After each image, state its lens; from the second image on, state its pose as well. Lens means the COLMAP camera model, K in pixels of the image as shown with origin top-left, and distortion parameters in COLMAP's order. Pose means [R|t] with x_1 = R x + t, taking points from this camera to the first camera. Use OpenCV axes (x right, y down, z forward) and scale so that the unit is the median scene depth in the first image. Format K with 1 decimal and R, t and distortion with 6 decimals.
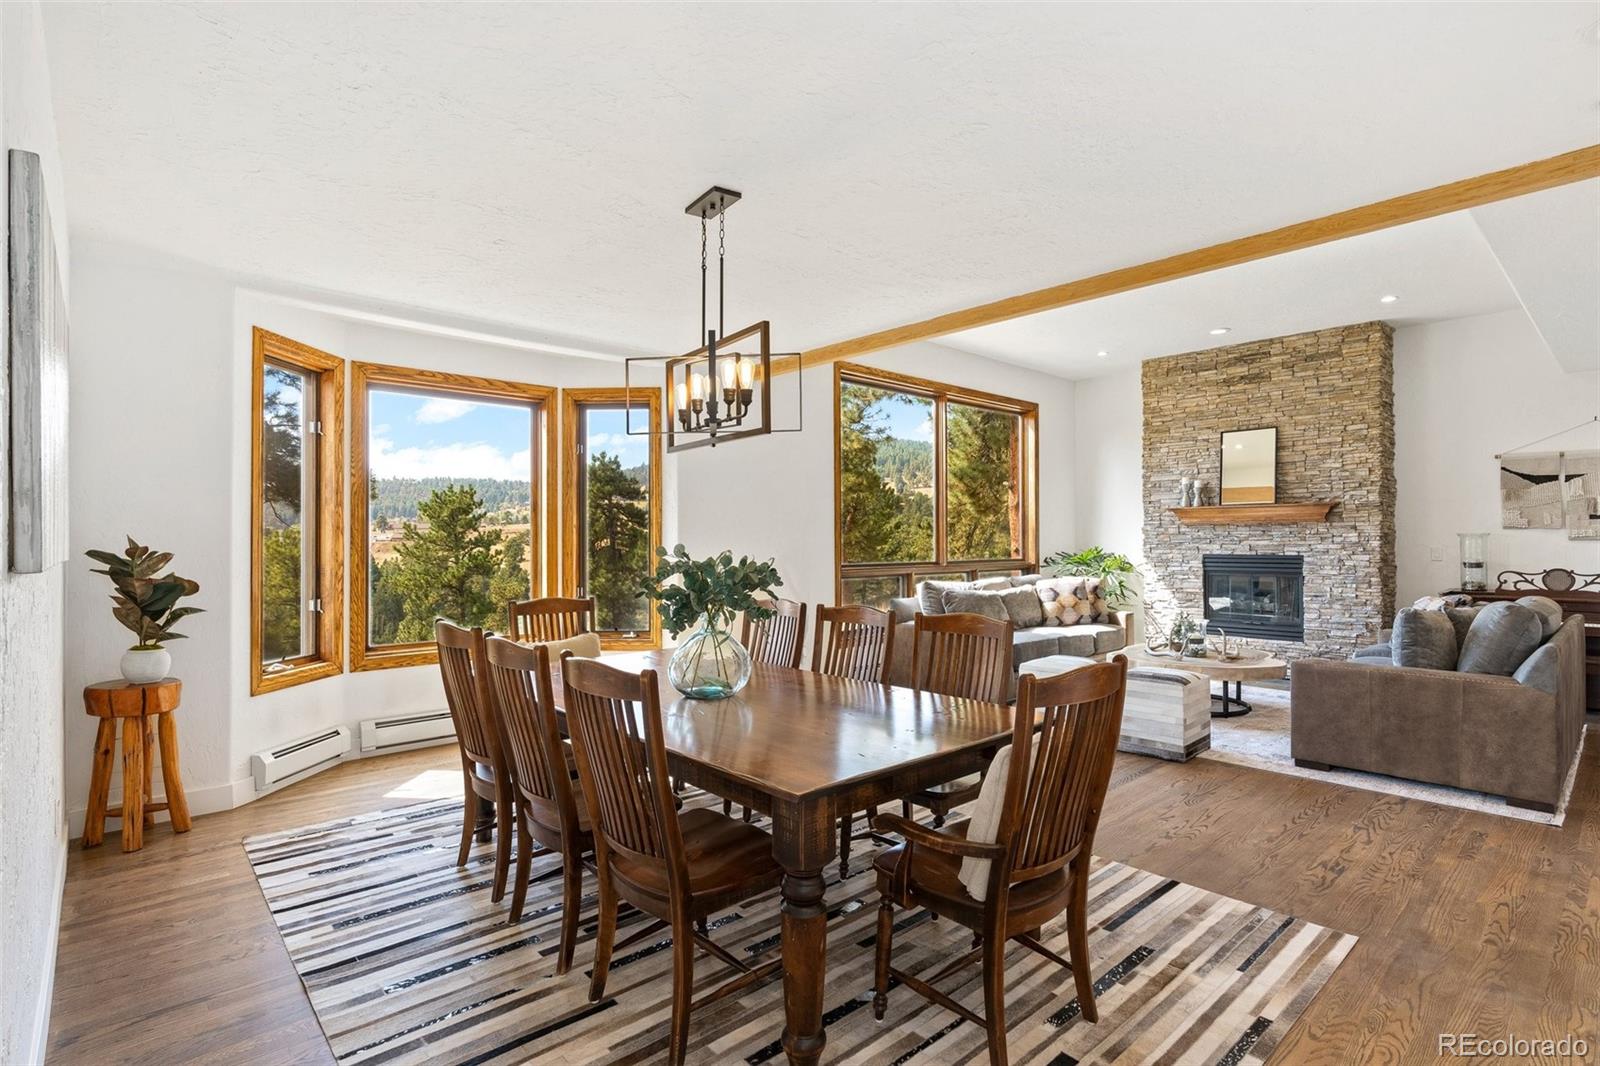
lens RADIAL K [[777.5, 0, 798.9], [0, 777.5, 538.7], [0, 0, 1]] dist [0.000300, 0.000035]
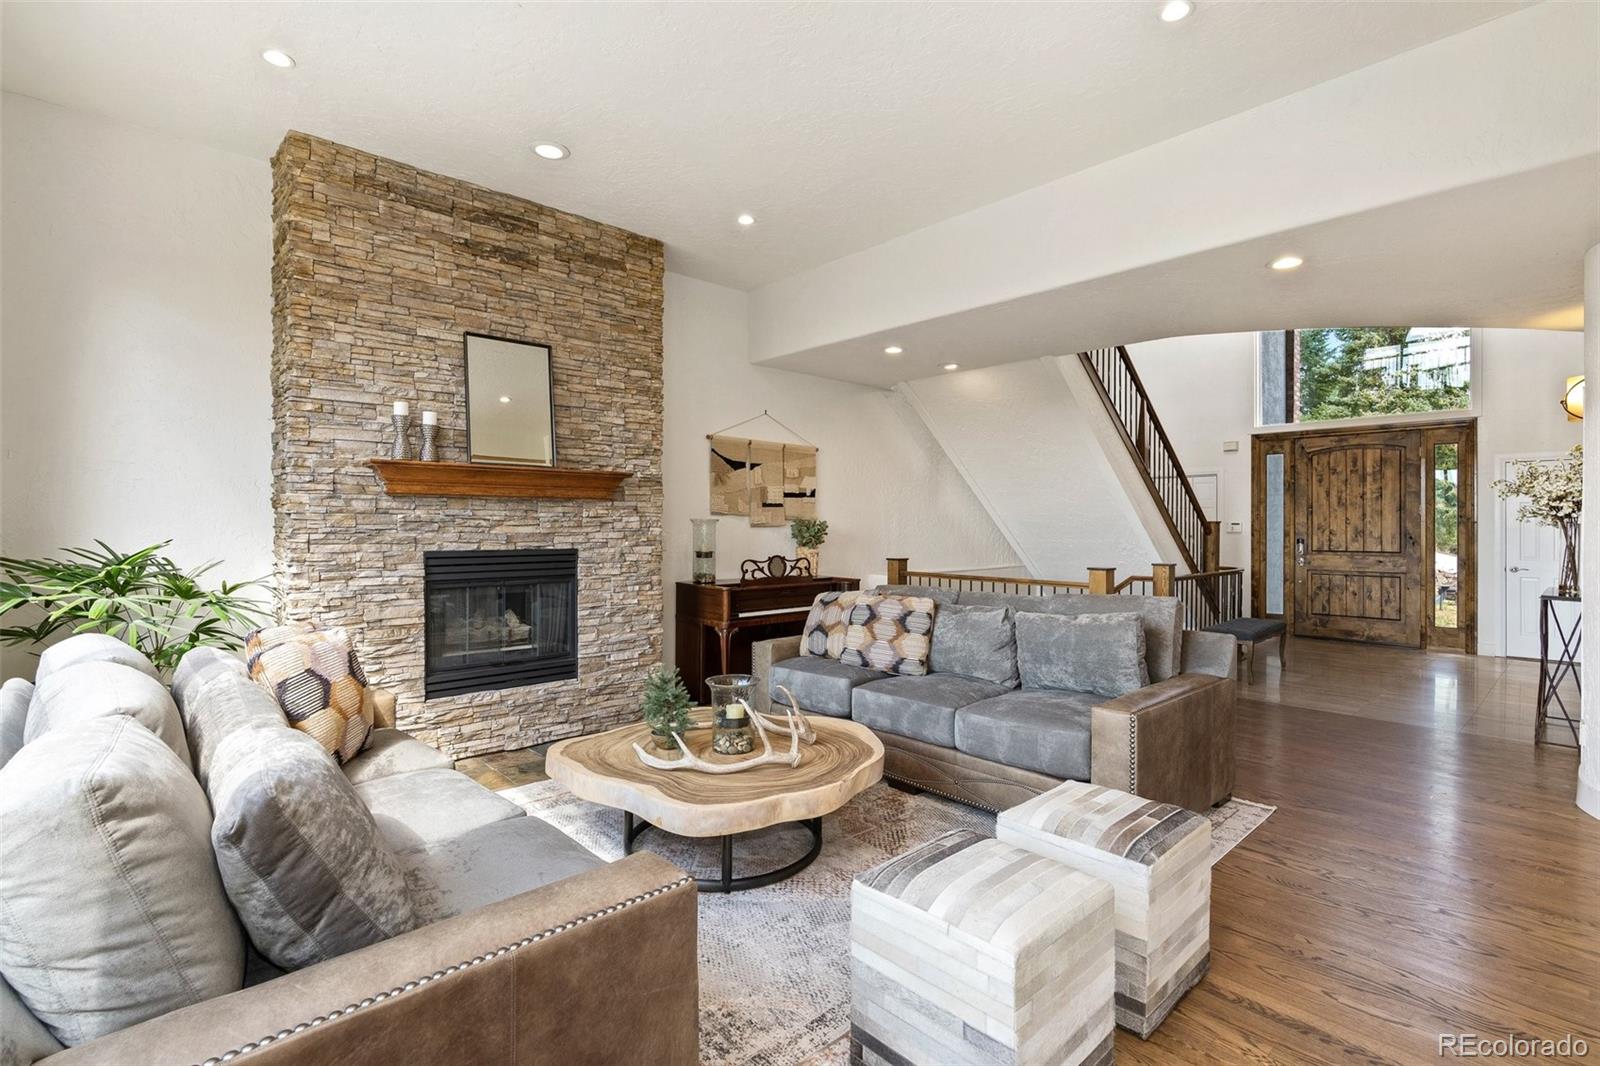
lens RADIAL K [[744.0, 0, 799.5], [0, 744.0, 523.9], [0, 0, 1]] dist [-0.003286, 0.001625]
pose [[-0.011386, 0.006689, 0.999913, 0.006456], [-0.004720, 0.999966, -0.006743, 0.003480], [-0.999924, -0.004796, -0.011354, 0.802482]]
